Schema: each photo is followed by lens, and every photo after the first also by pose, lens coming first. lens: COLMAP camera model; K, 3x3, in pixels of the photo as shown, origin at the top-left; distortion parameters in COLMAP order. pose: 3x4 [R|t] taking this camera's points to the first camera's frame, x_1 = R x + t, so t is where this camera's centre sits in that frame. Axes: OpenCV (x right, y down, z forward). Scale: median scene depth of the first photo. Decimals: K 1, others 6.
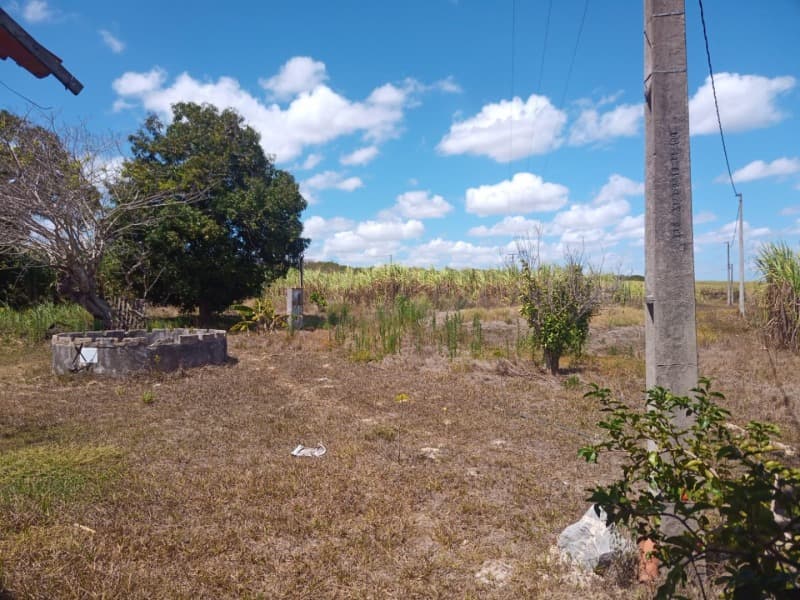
lens RADIAL K [[628.8, 0, 396.3], [0, 628.8, 312.3], [0, 0, 1]] dist [0.116014, -0.152283]
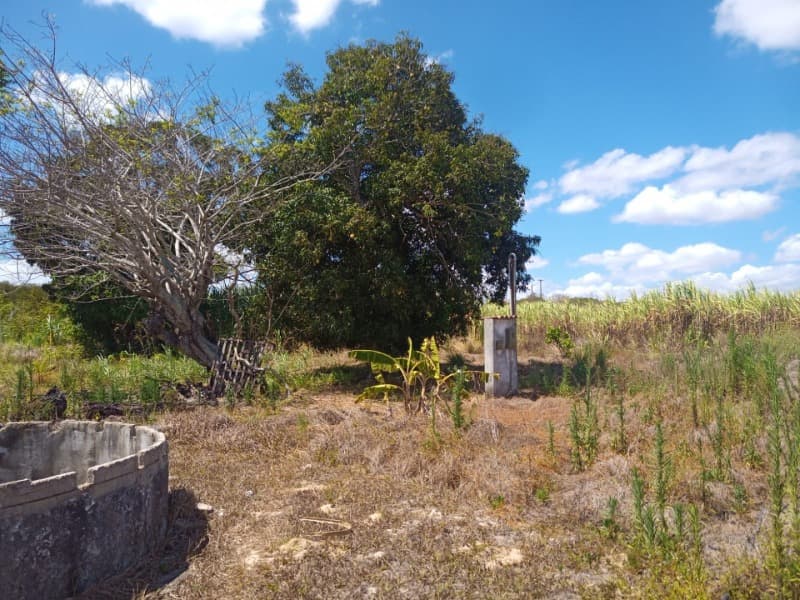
lens RADIAL K [[628.8, 0, 396.3], [0, 628.8, 312.3], [0, 0, 1]] dist [0.116014, -0.152283]
pose [[0.919584, -0.030153, -0.391734, -0.028928], [0.005196, 0.997897, -0.064613, -0.007788], [0.392859, 0.057382, 0.917807, 0.449679]]
